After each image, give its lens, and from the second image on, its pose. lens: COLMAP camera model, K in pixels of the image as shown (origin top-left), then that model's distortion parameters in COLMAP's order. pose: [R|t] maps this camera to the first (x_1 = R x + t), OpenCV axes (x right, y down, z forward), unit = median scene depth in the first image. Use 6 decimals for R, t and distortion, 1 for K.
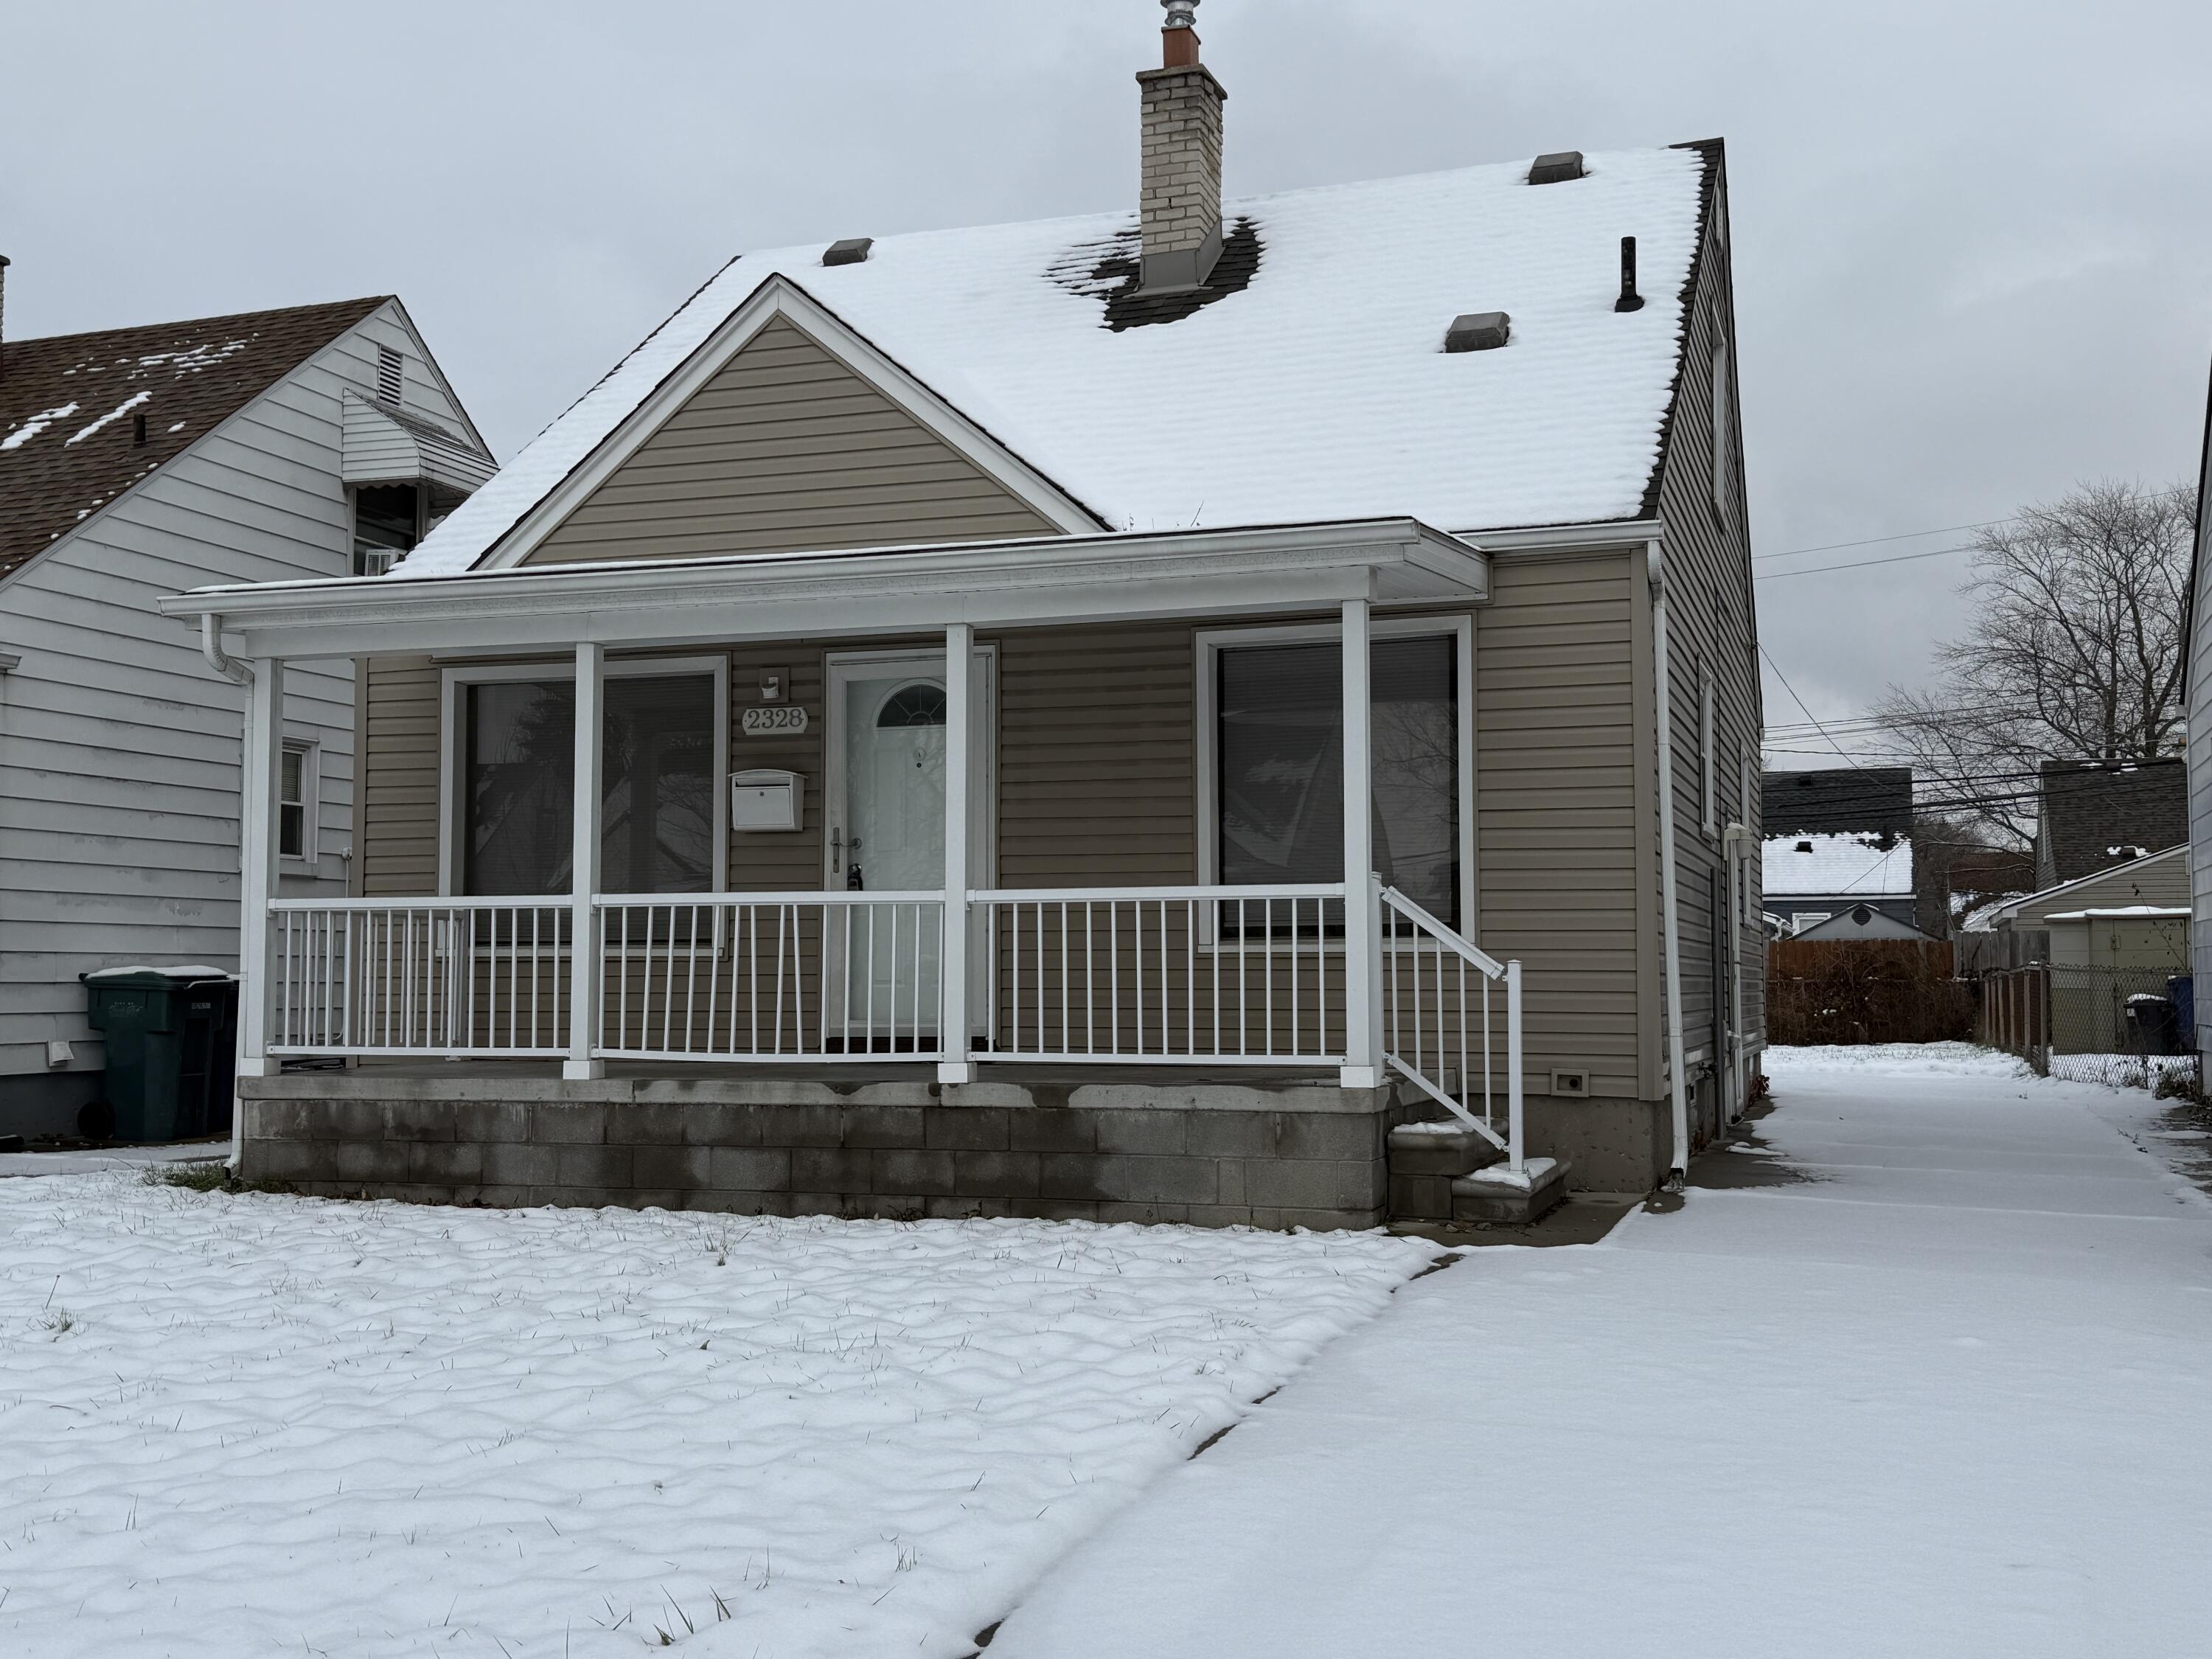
lens RADIAL K [[2309.6, 0, 1113.9], [0, 2309.6, 830.3], [0, 0, 1]] dist [0.076588, 0.000000]
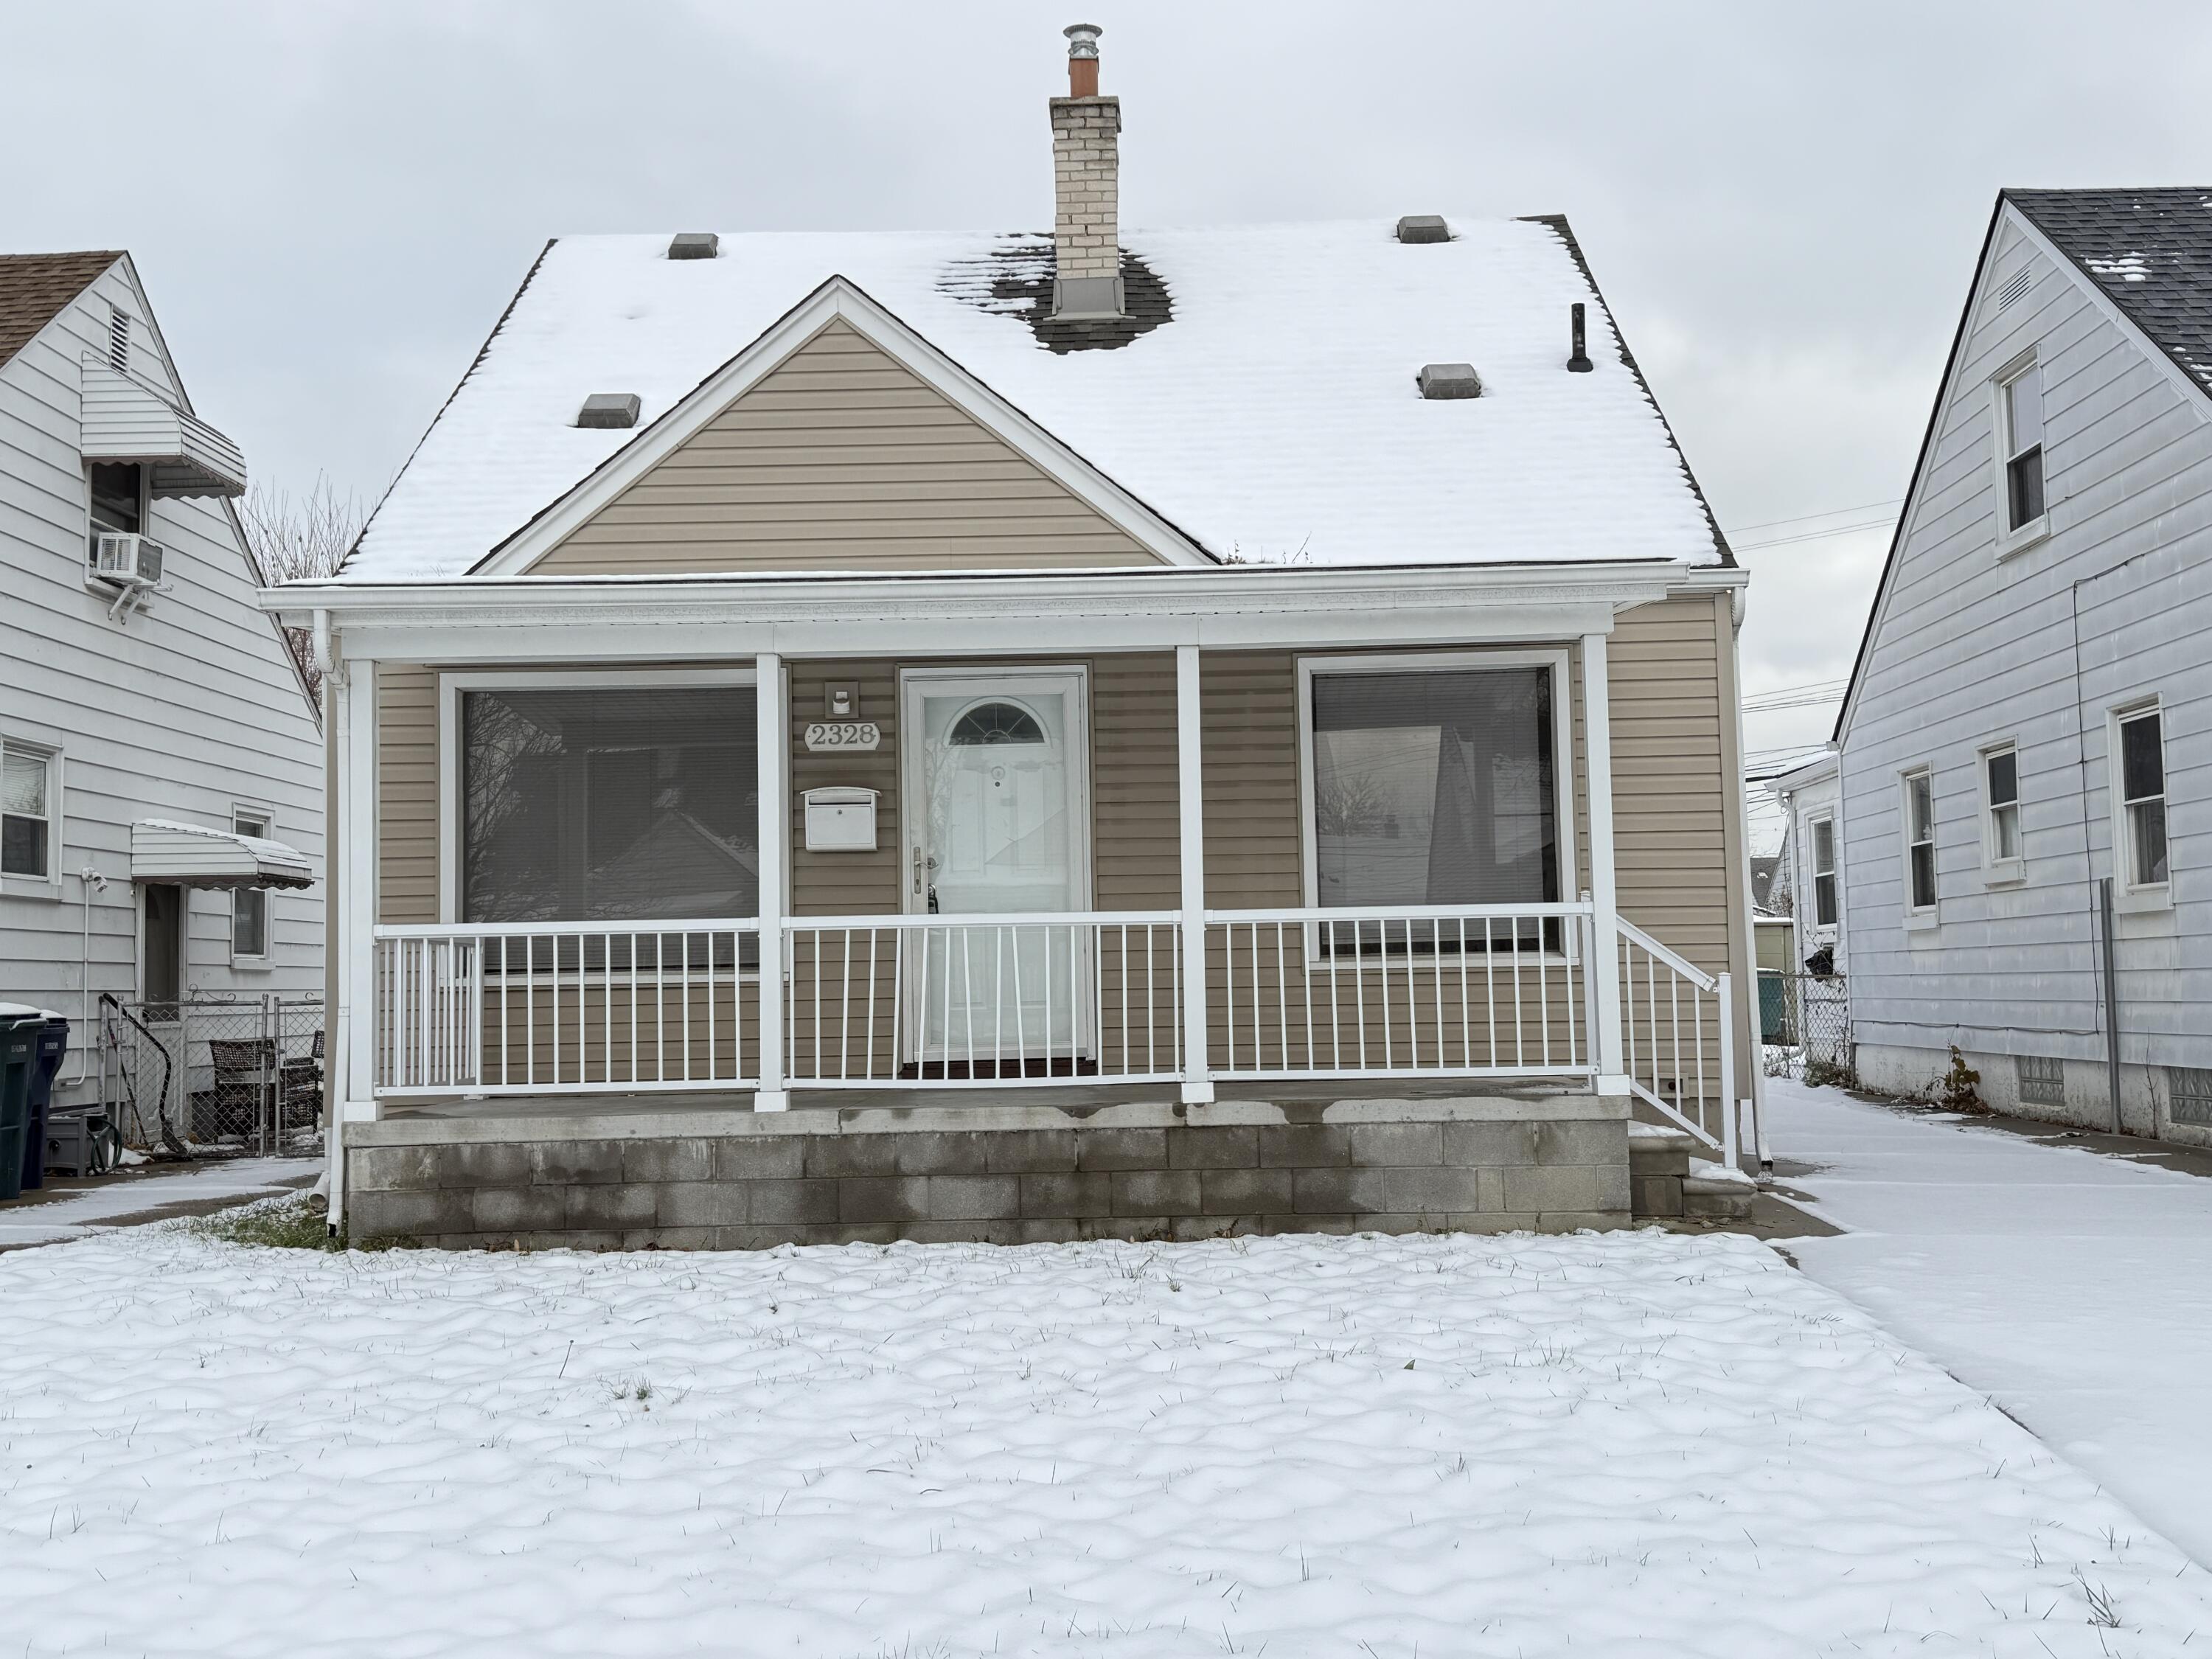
lens RADIAL K [[2309.6, 0, 1115.4], [0, 2309.6, 826.4], [0, 0, 1]] dist [0.076588, 0.000000]
pose [[0.951176, 0.005440, 0.308600, -0.340328], [-0.002257, 0.999941, -0.010670, 0.000220], [-0.308640, 0.009452, 0.951132, 0.046222]]
